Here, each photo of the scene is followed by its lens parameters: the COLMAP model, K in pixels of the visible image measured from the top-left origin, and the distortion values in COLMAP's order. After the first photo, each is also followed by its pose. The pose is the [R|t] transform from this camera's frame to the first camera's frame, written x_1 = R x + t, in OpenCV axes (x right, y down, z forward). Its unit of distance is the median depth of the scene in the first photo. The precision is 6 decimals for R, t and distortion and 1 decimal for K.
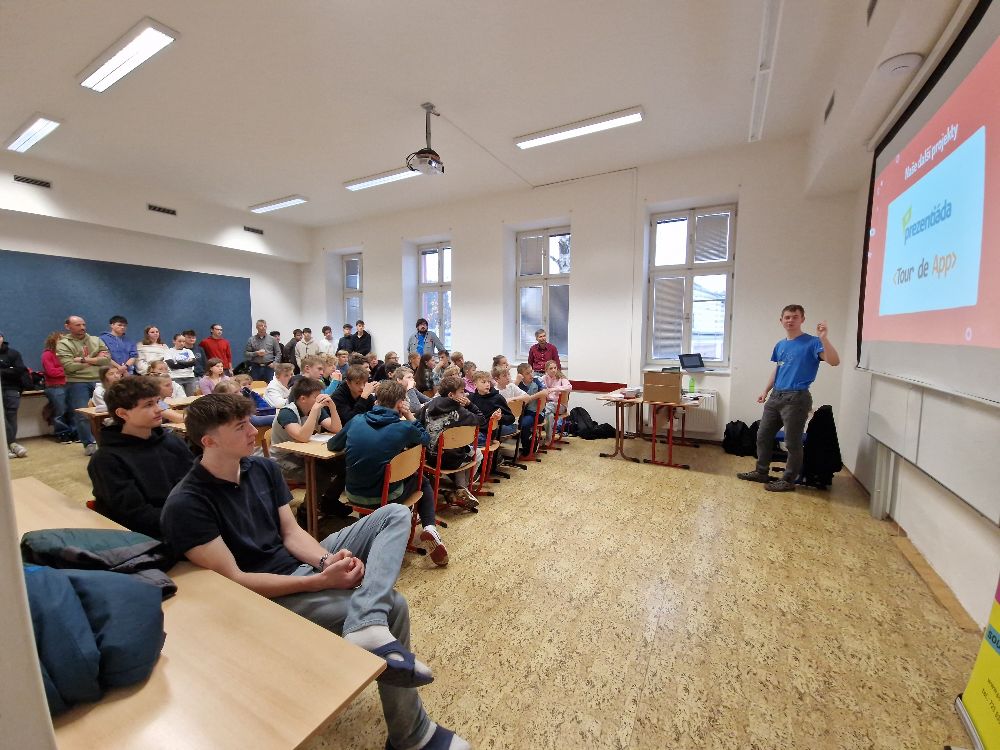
lens RADIAL K [[414.7, 0, 500.9], [0, 414.7, 369.7], [0, 0, 1]] dist [0.001053, -0.000317]
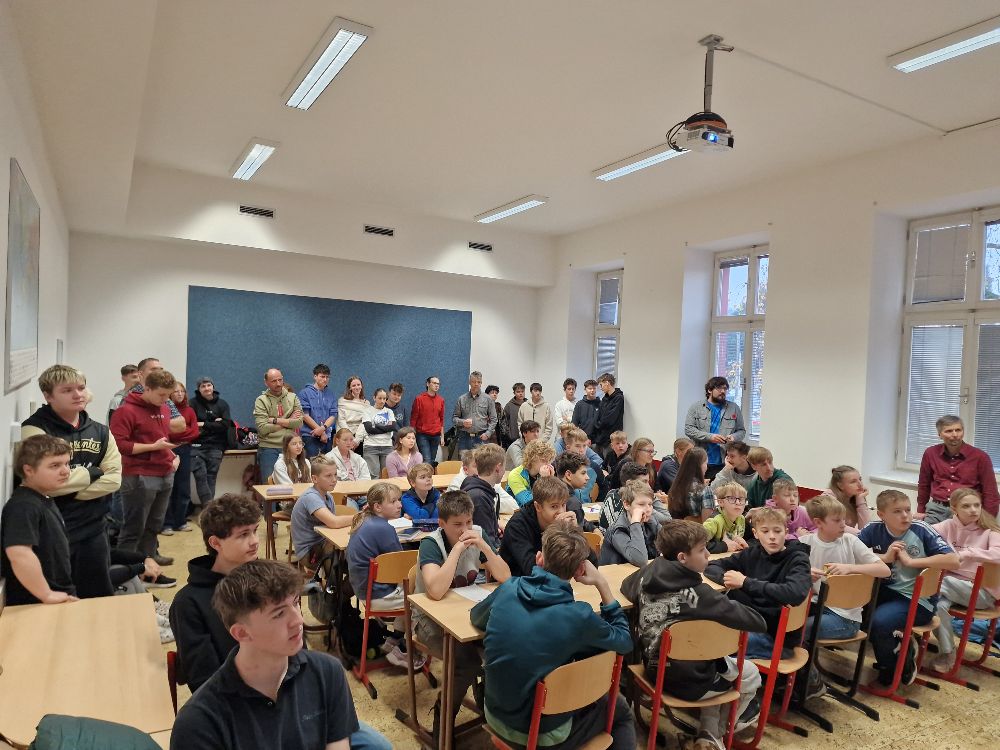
lens RADIAL K [[671.9, 0, 514.1], [0, 671.9, 372.6], [0, 0, 1]] dist [0.065883, -0.062879]
pose [[0.855919, 0.044091, -0.515226, 0.090202], [-0.084197, 0.994945, -0.054728, -0.080203], [0.510209, 0.090223, 0.855305, 0.067500]]
